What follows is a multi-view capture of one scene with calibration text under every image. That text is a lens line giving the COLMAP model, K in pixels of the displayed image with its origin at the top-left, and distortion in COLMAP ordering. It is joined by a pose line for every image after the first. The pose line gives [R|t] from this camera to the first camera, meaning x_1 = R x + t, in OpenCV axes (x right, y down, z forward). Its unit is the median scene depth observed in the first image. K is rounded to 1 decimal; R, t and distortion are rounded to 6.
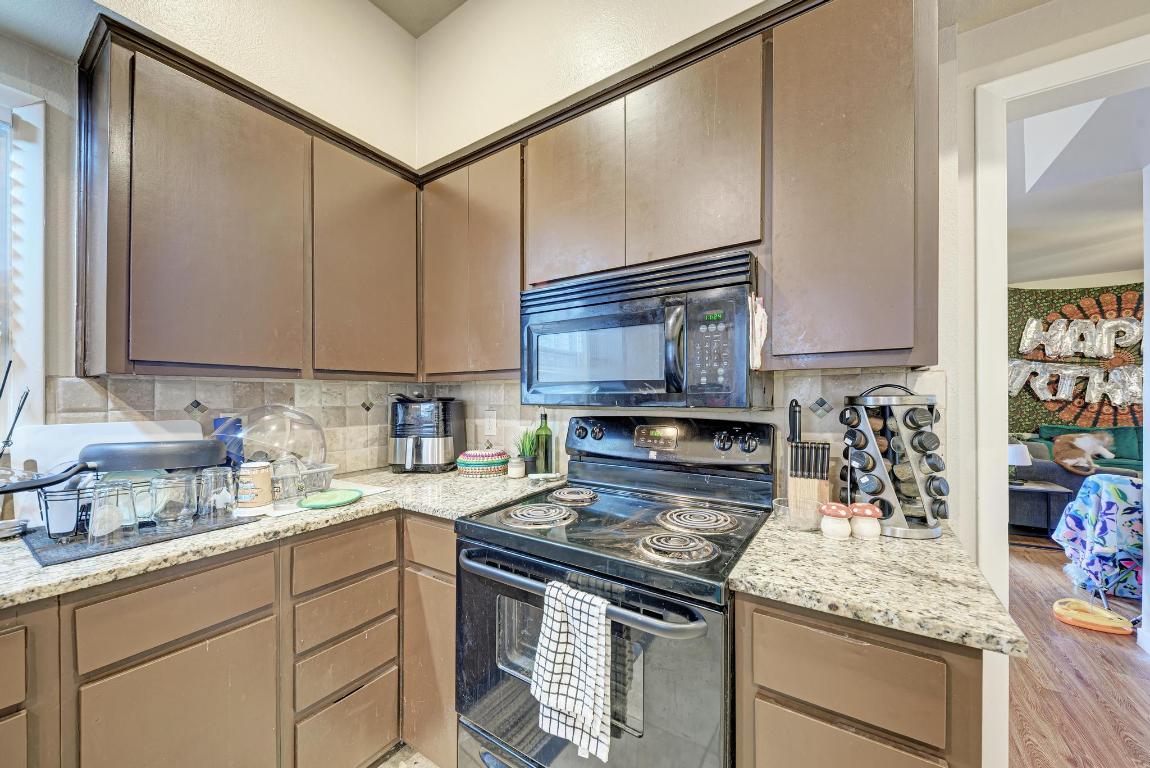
lens RADIAL K [[411.6, 0, 581.0], [0, 411.6, 399.1], [0, 0, 1]] dist [0.010026, -0.004814]
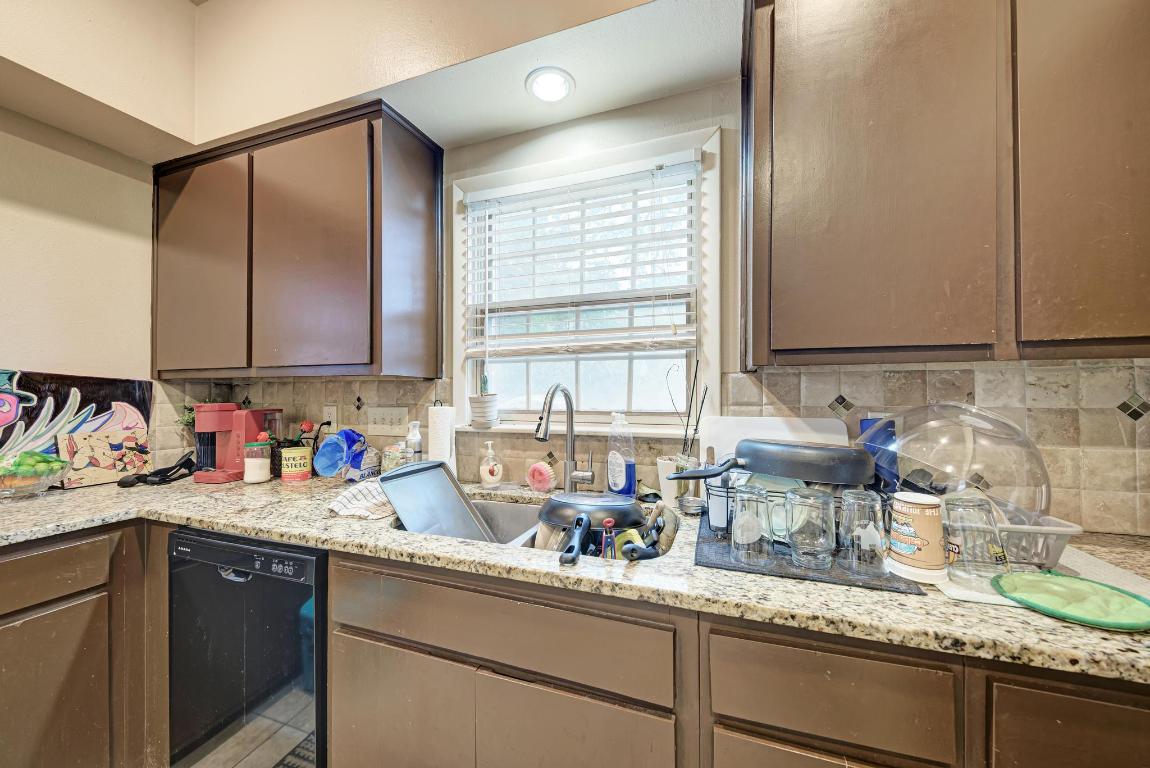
lens RADIAL K [[411.6, 0, 575.3], [0, 411.6, 387.9], [0, 0, 1]] dist [0.010026, -0.004814]
pose [[0.225133, -0.008843, -0.974288, -0.228342], [-0.005887, 0.999928, -0.010436, -0.000421], [0.974310, 0.008085, 0.225065, 0.276753]]
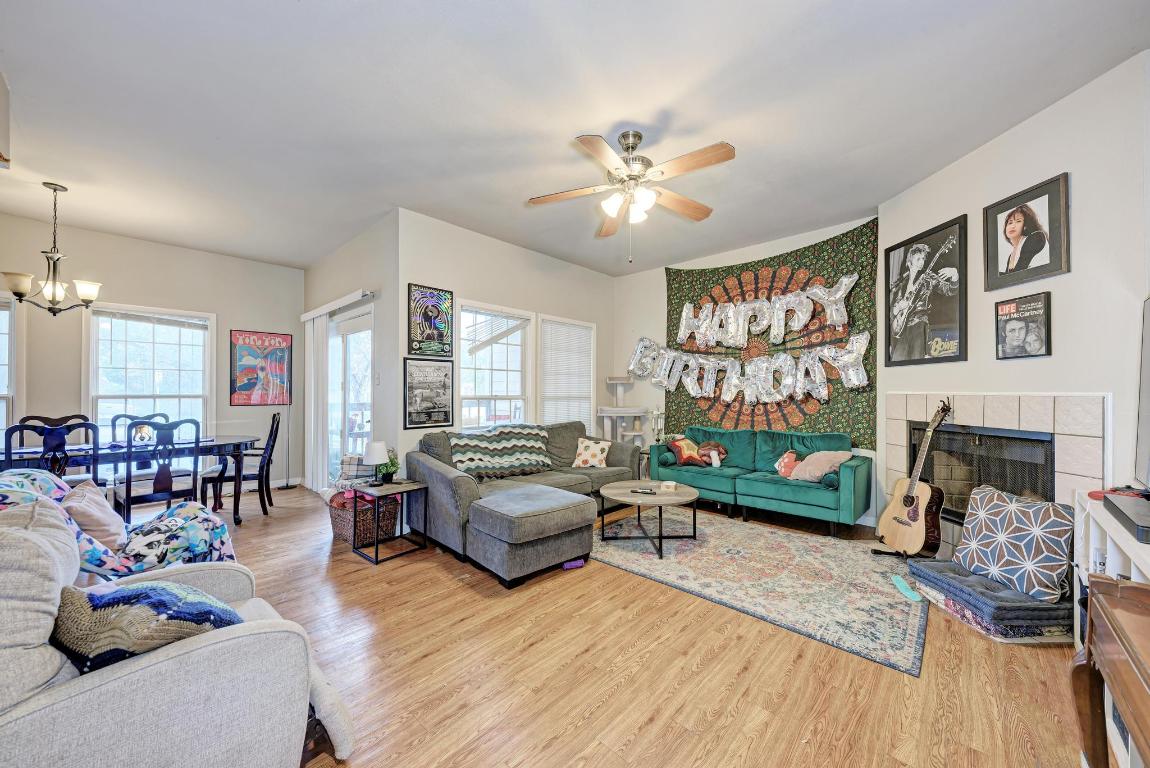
lens RADIAL K [[411.6, 0, 577.6], [0, 411.6, 391.4], [0, 0, 1]] dist [0.010026, -0.004814]
pose [[0.986170, 0.014189, -0.165127, 3.816080], [-0.015347, 0.999866, -0.005743, -0.002919], [0.165023, 0.008197, 0.986256, 0.416500]]
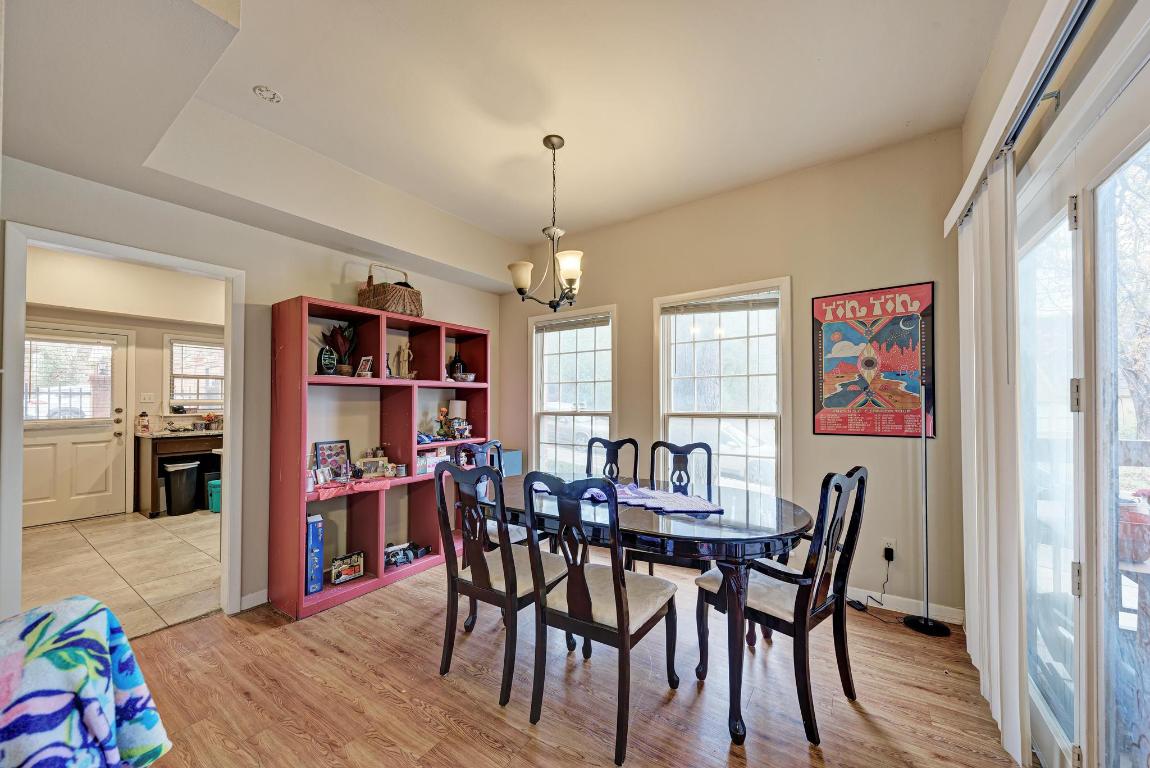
lens RADIAL K [[411.6, 0, 580.0], [0, 411.6, 392.3], [0, 0, 1]] dist [0.010026, -0.004814]
pose [[-0.011887, -0.015335, -0.999812, 2.398278], [0.000861, 0.999882, -0.015346, -0.021314], [0.999929, -0.001043, -0.011872, 2.178127]]
